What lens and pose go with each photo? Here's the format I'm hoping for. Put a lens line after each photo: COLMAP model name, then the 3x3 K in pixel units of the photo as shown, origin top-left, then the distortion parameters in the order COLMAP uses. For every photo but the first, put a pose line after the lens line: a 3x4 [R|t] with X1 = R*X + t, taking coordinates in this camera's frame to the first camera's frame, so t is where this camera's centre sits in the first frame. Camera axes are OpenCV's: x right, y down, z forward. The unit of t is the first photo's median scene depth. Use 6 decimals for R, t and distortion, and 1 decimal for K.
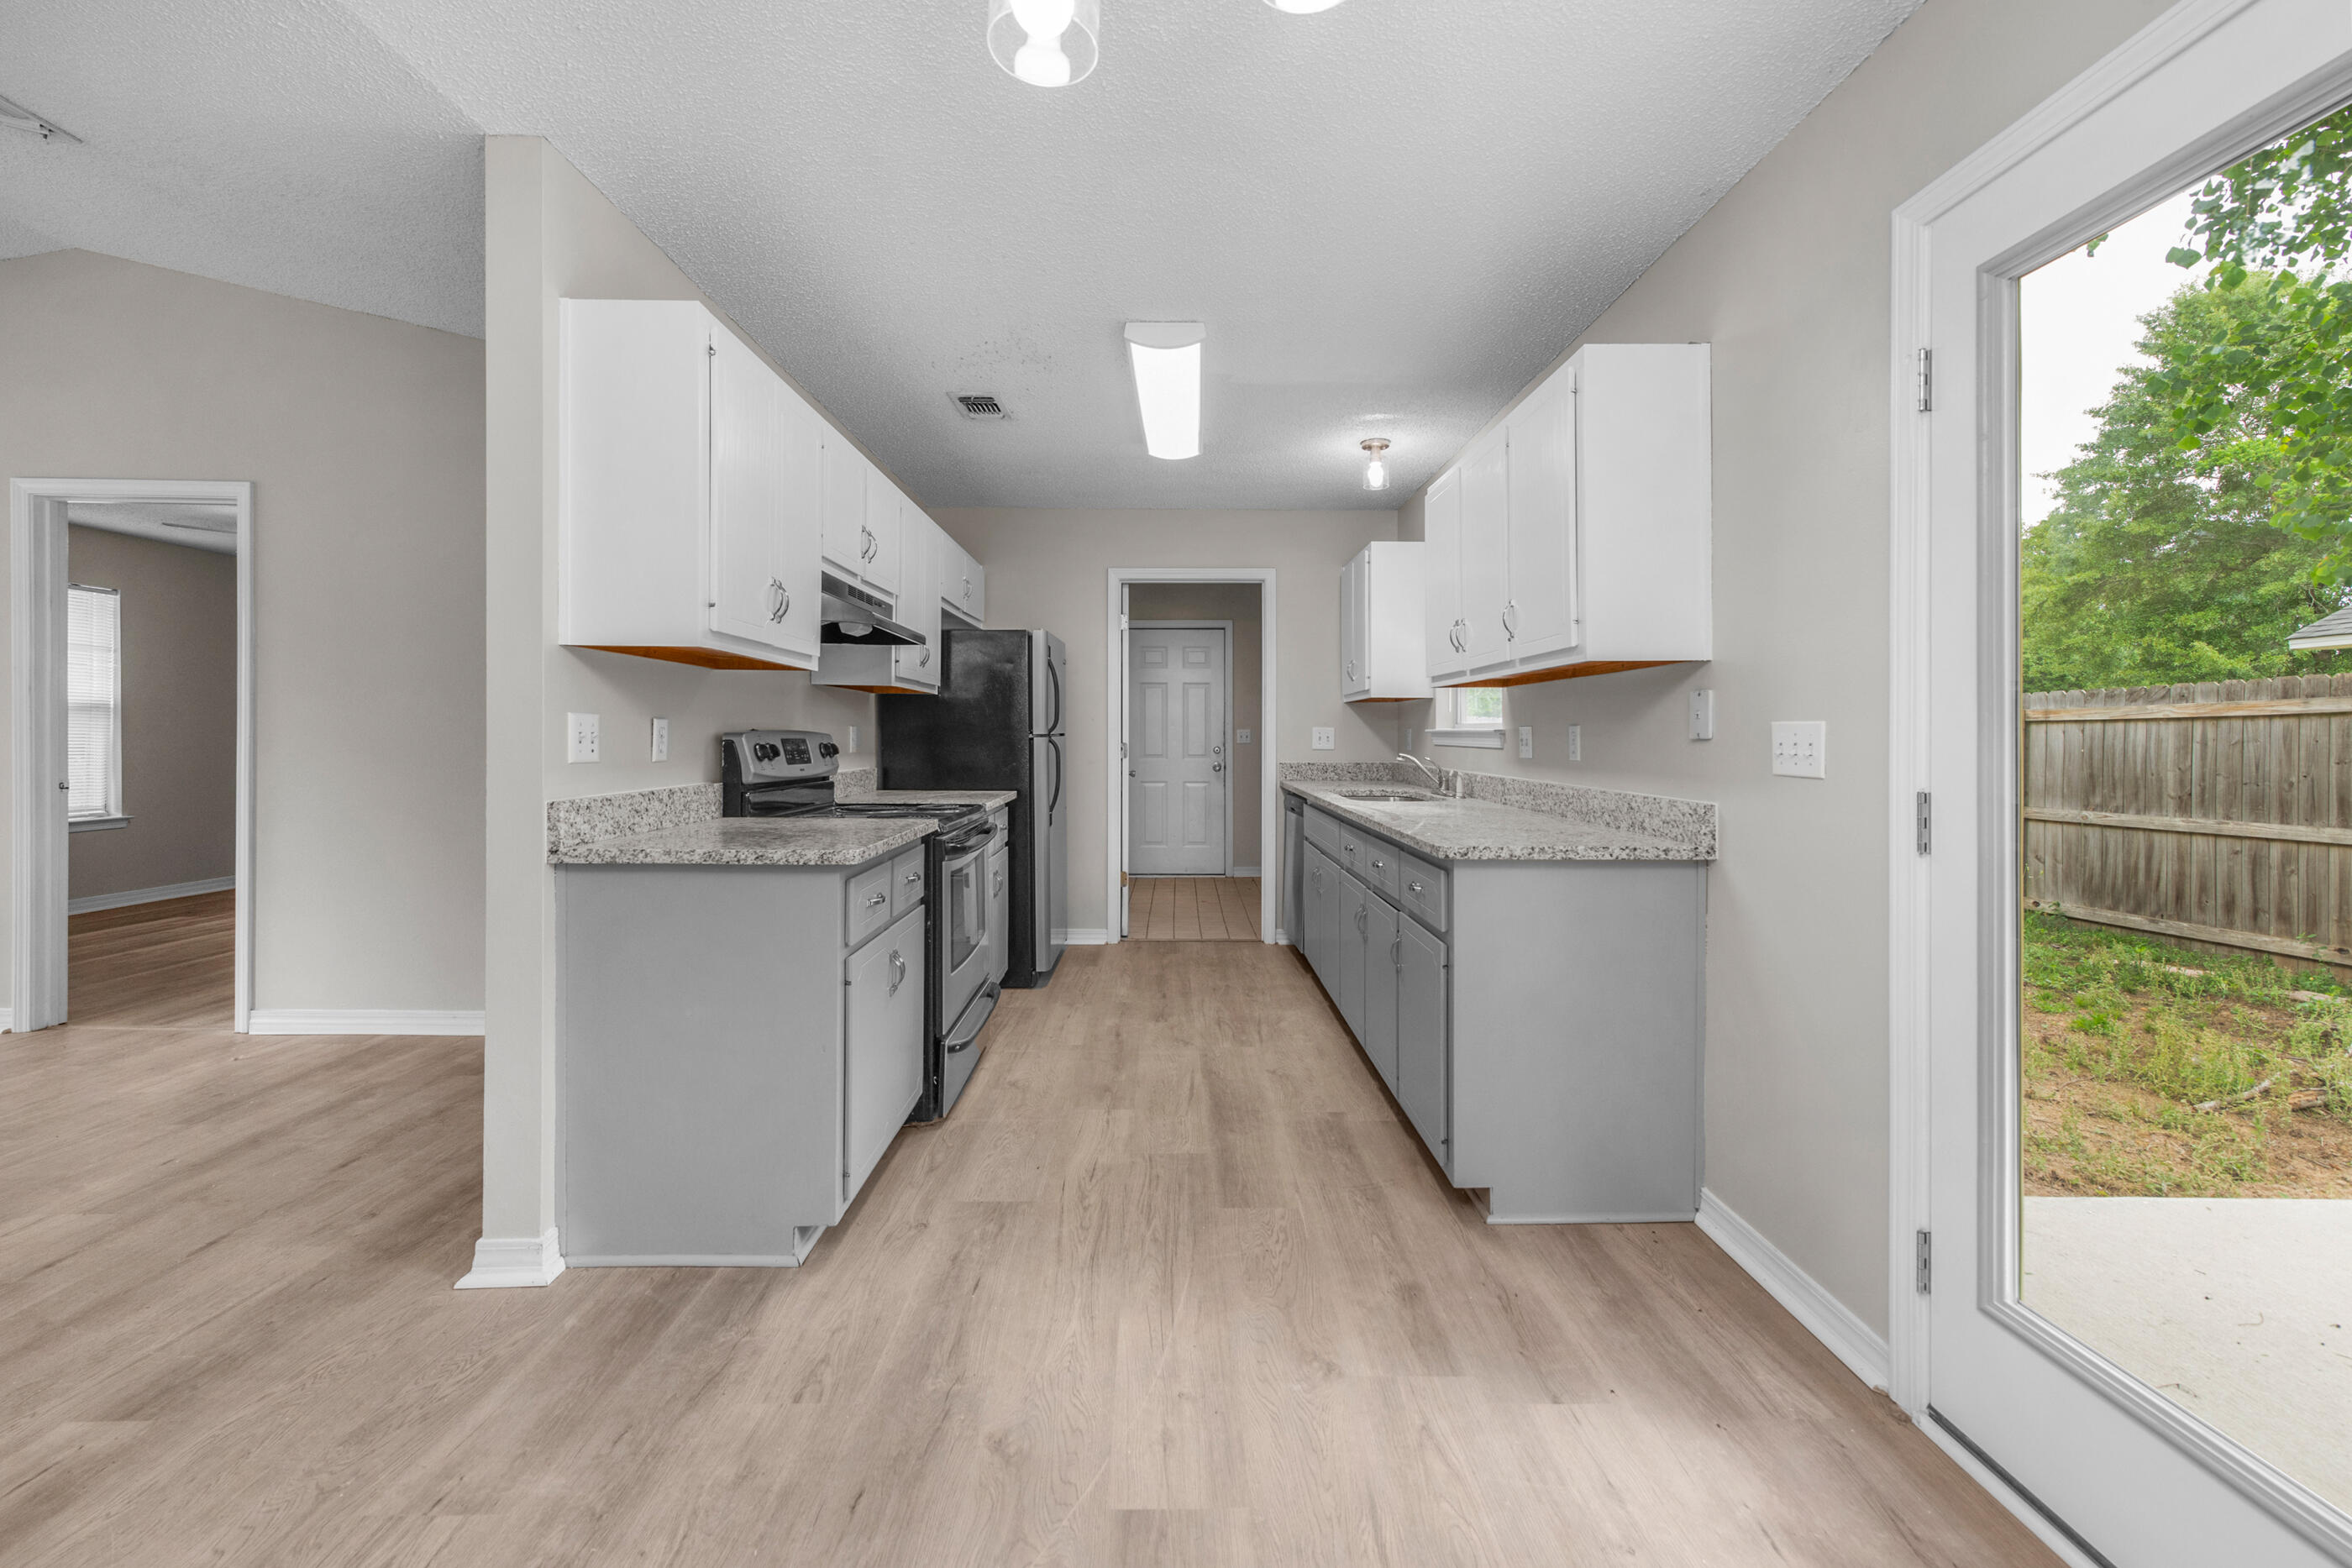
lens RADIAL K [[949.4, 0, 1184.9], [0, 949.4, 743.3], [0, 0, 1]] dist [0.008558, -0.000516]
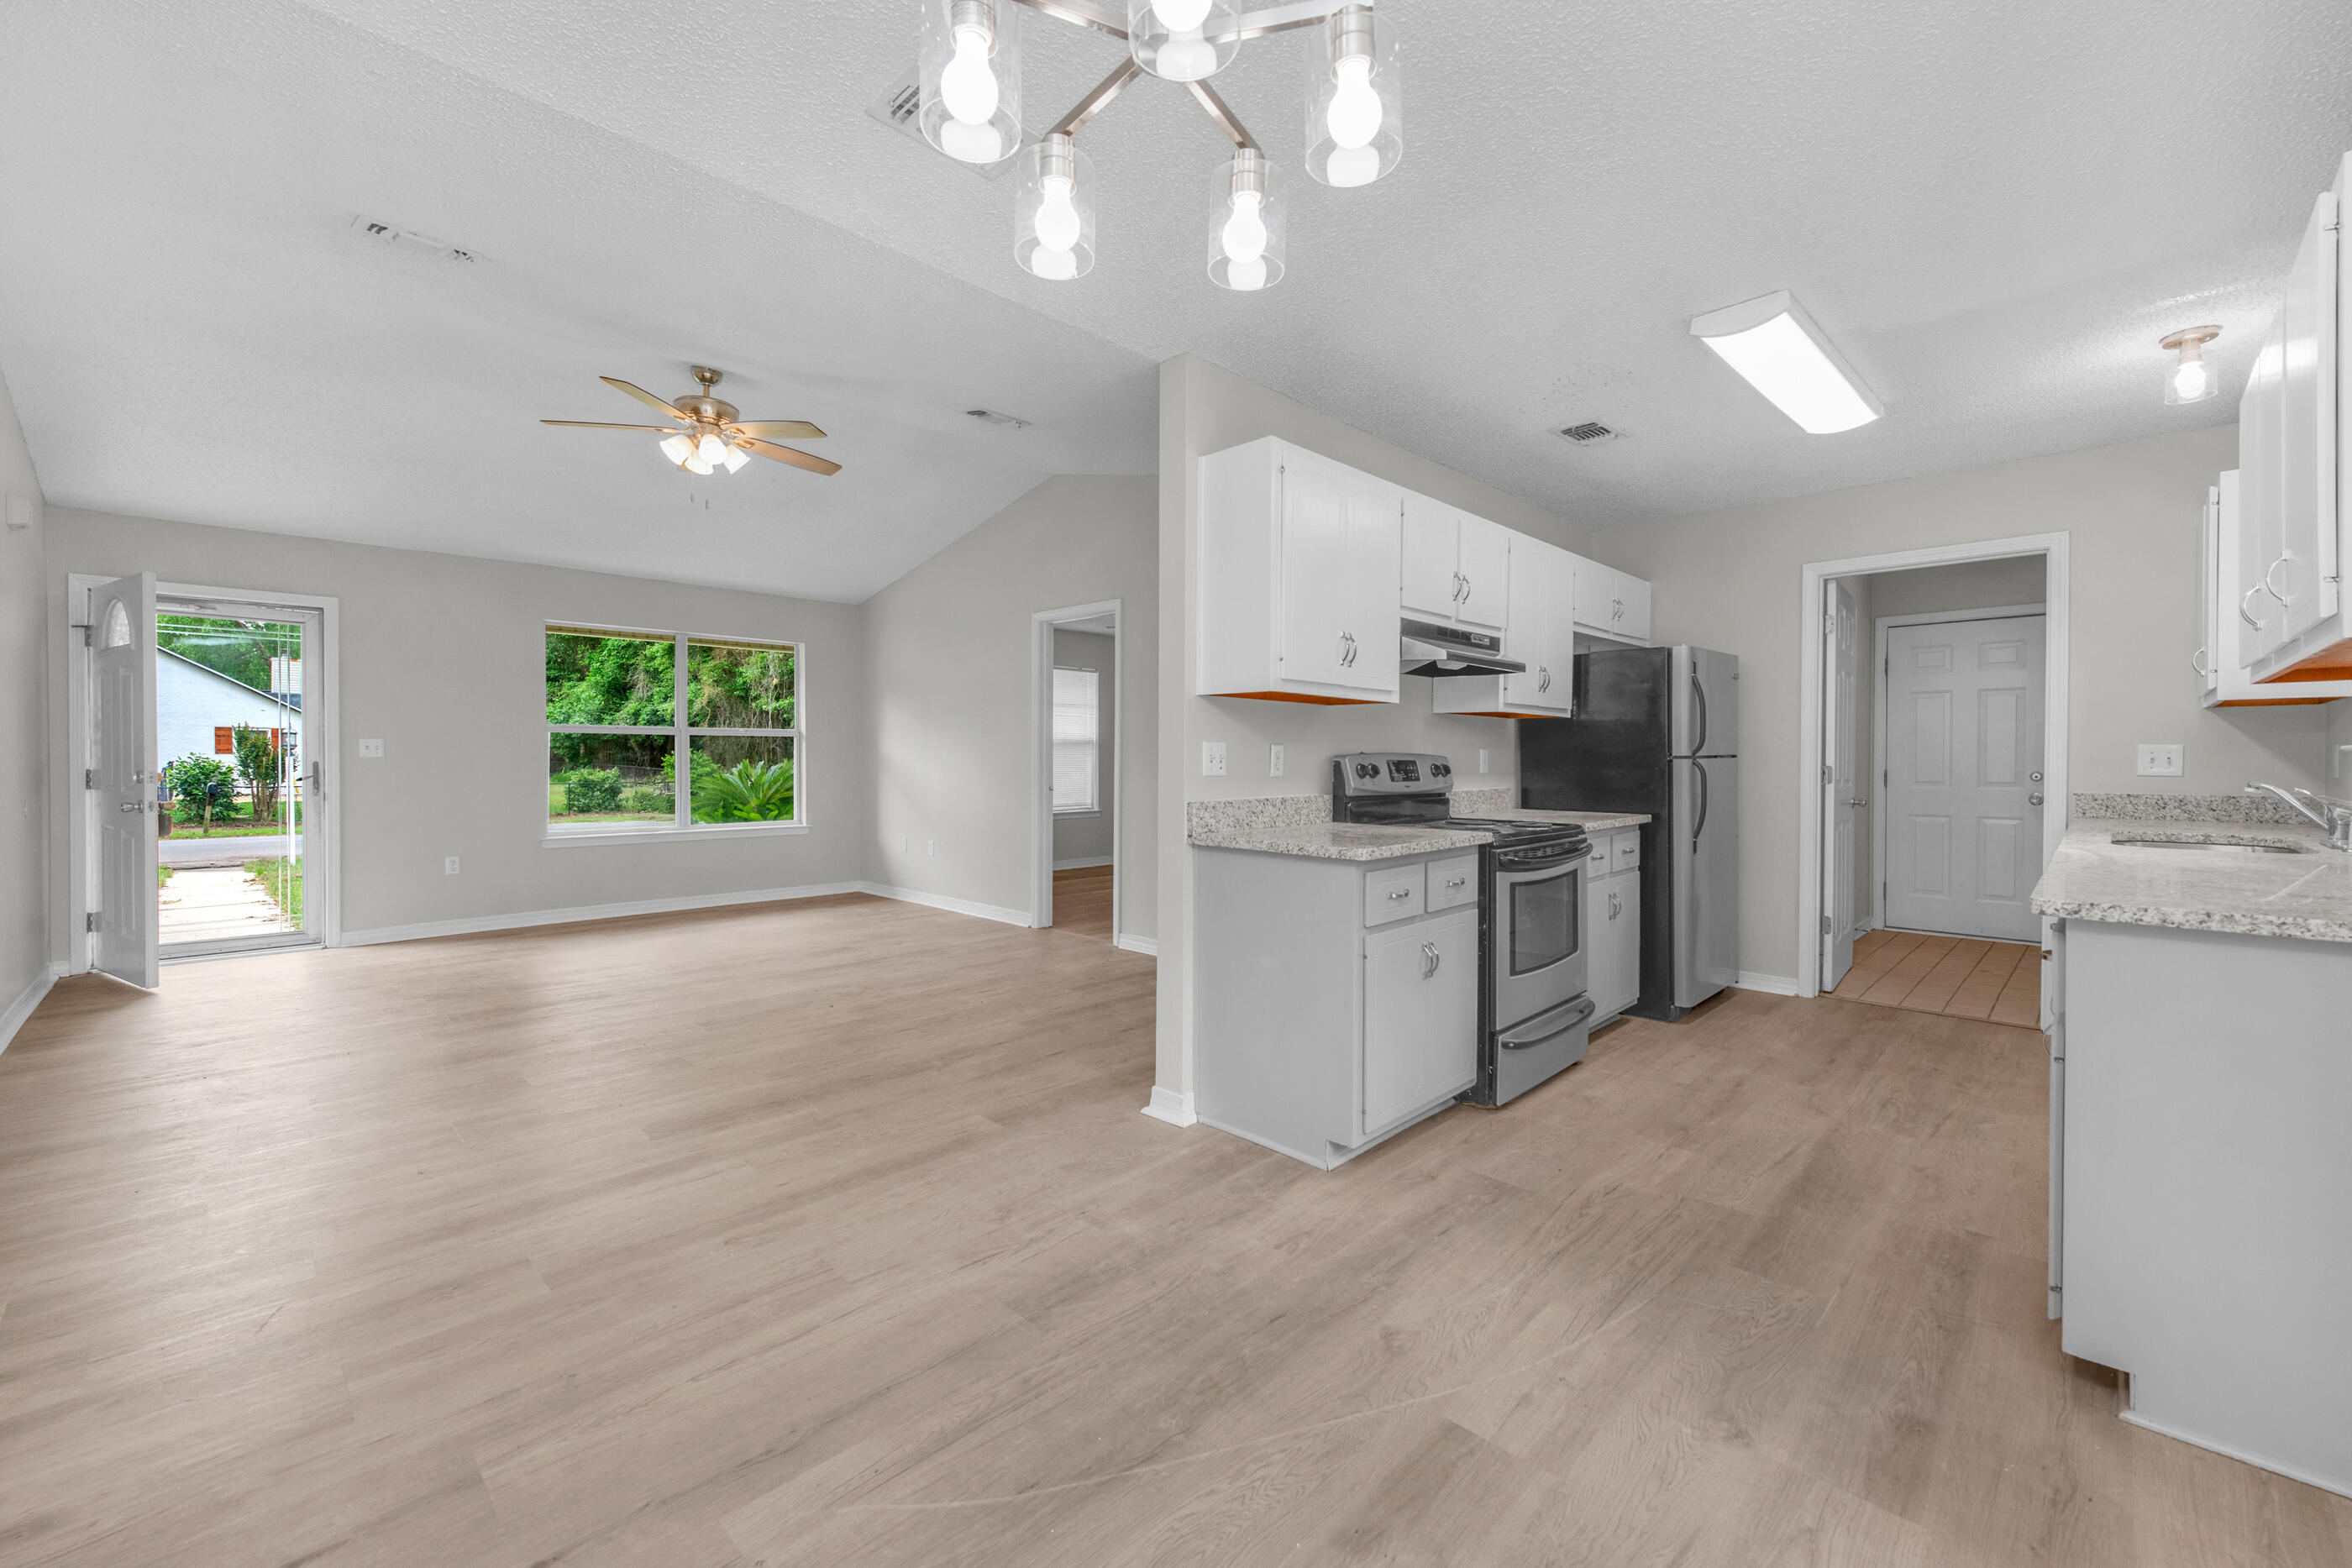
lens RADIAL K [[949.4, 0, 1186.8], [0, 949.4, 768.8], [0, 0, 1]] dist [0.008558, -0.000516]
pose [[0.702184, 0.004920, -0.711979, 0.249692], [-0.003784, 0.999988, 0.003179, 0.003276], [0.711986, 0.000462, 0.702194, -0.021144]]
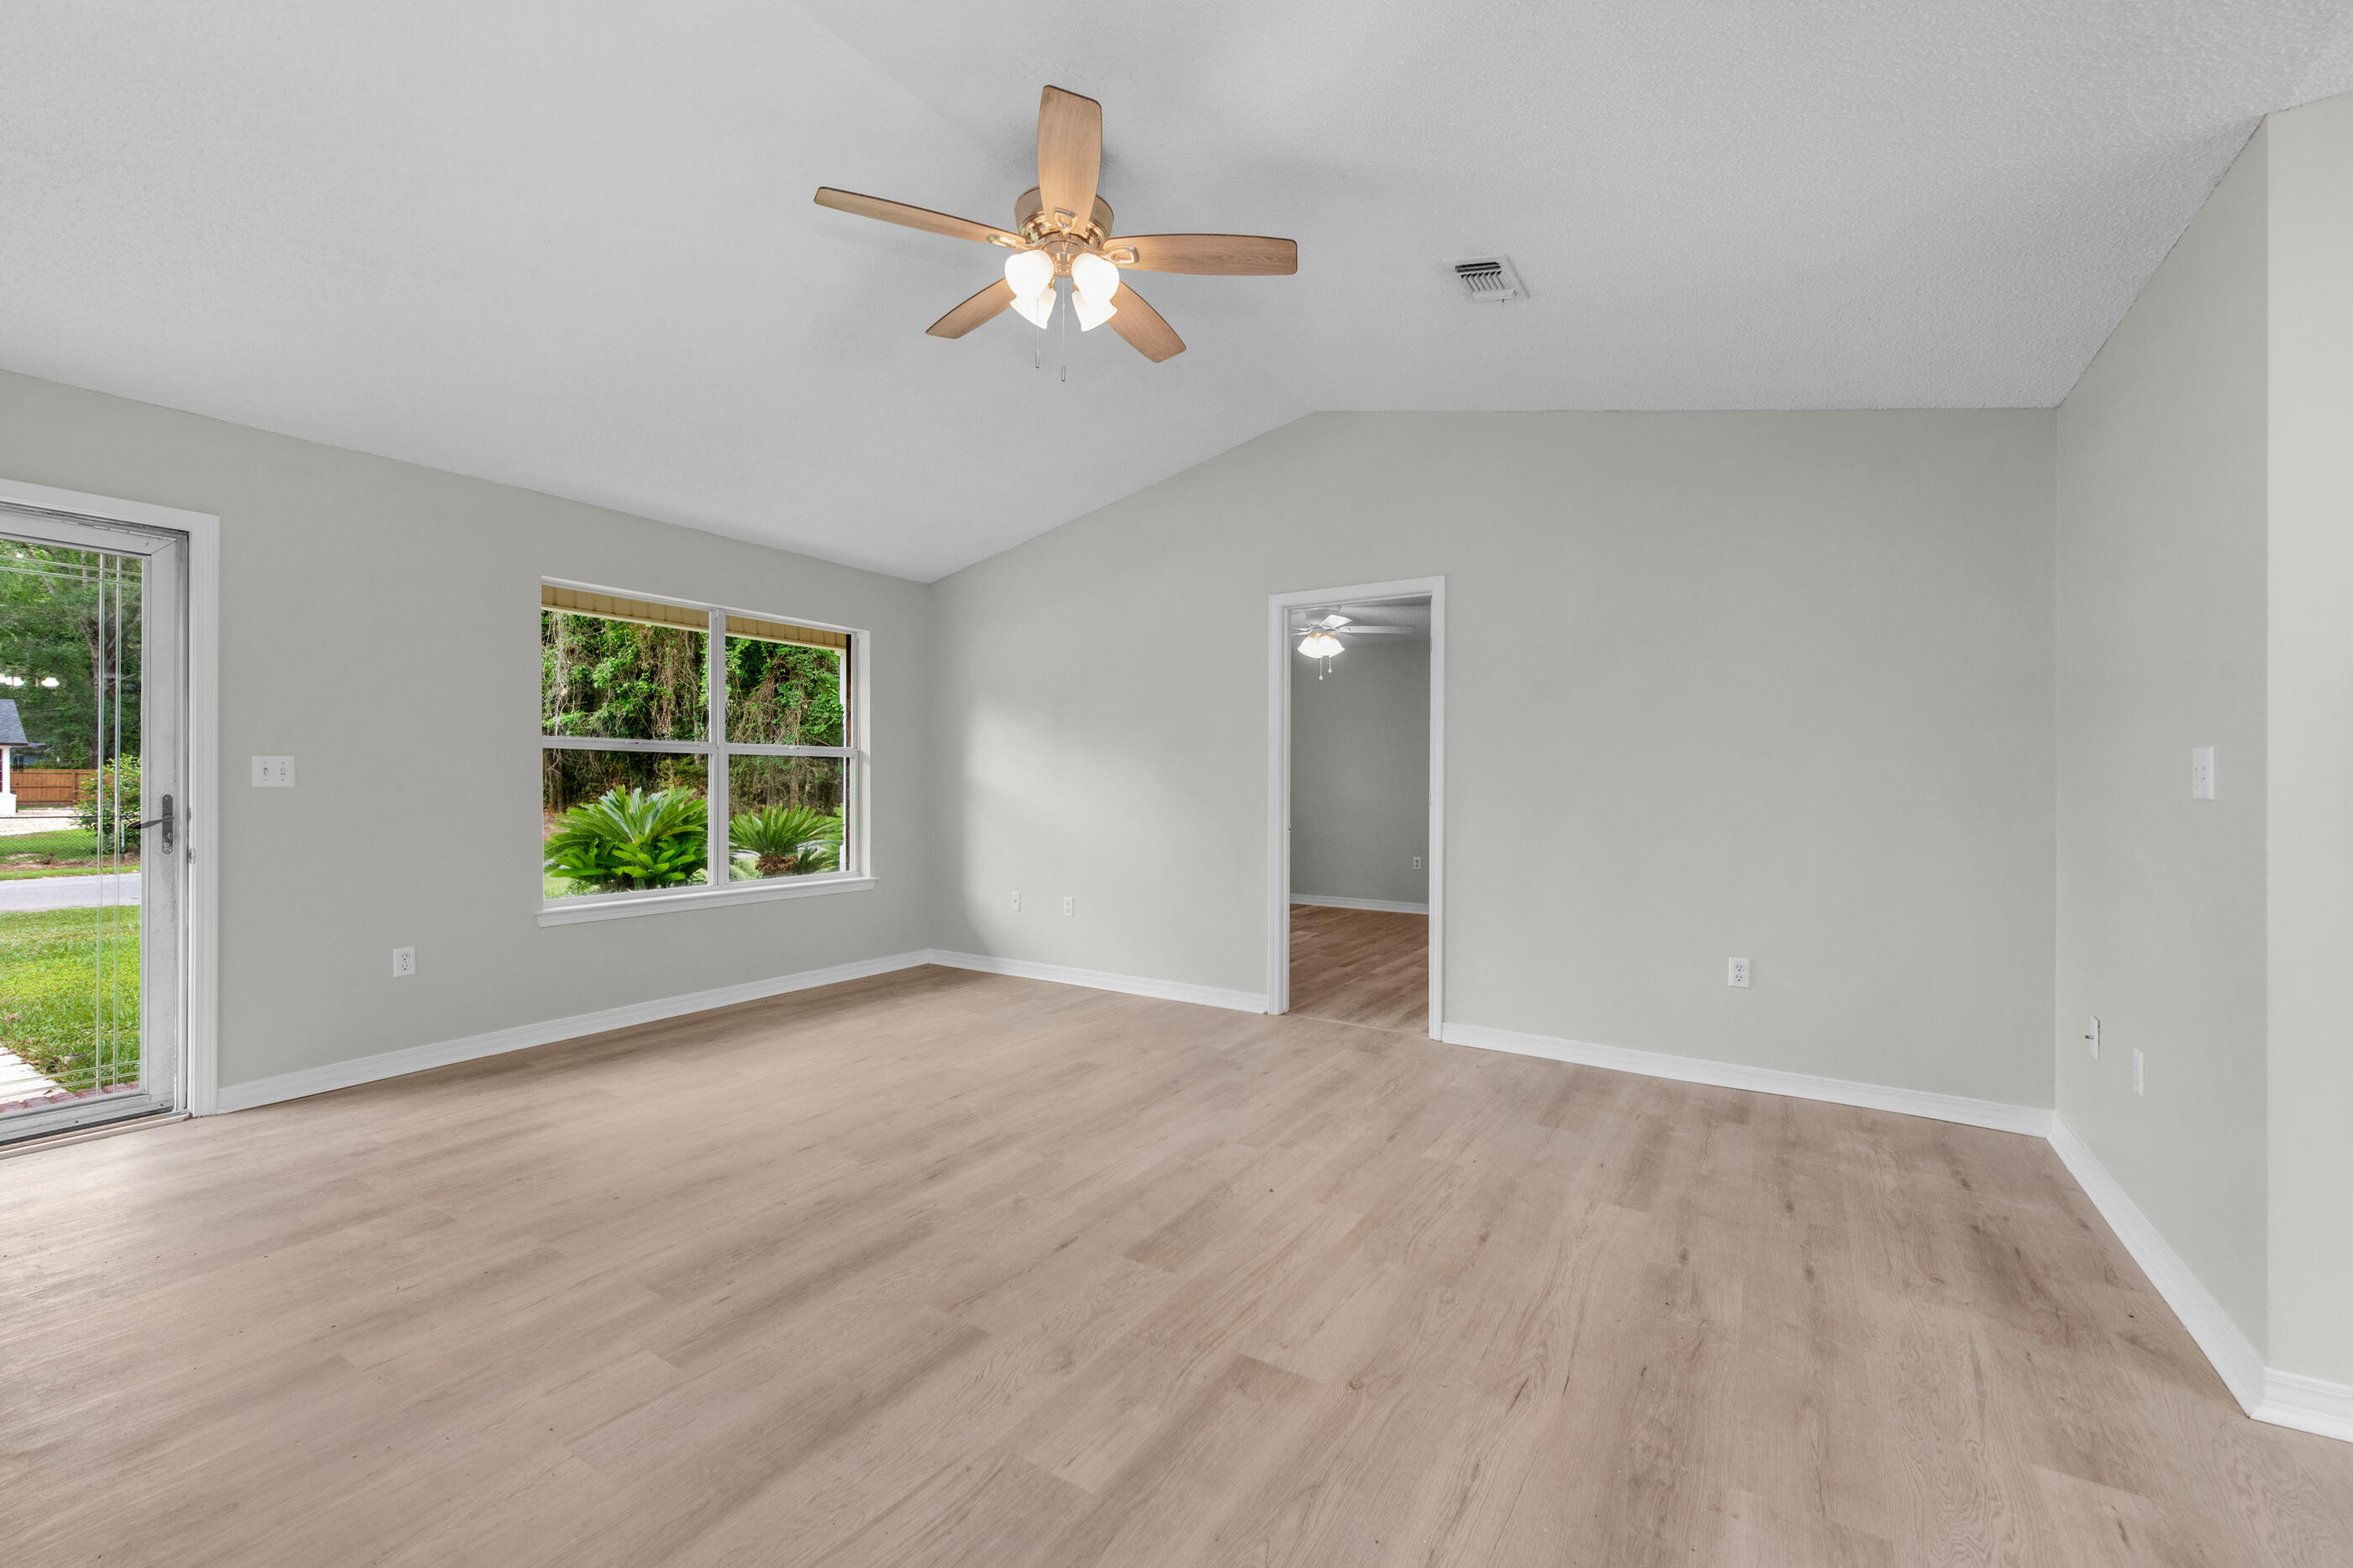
lens RADIAL K [[949.8, 0, 1167.6], [0, 949.8, 771.5], [0, 0, 1]] dist [0.008558, -0.000516]
pose [[0.833902, -0.008799, -0.551842, -0.711243], [-0.002694, 0.999796, -0.020012, -0.006082], [0.551906, 0.018175, 0.833708, -0.196708]]
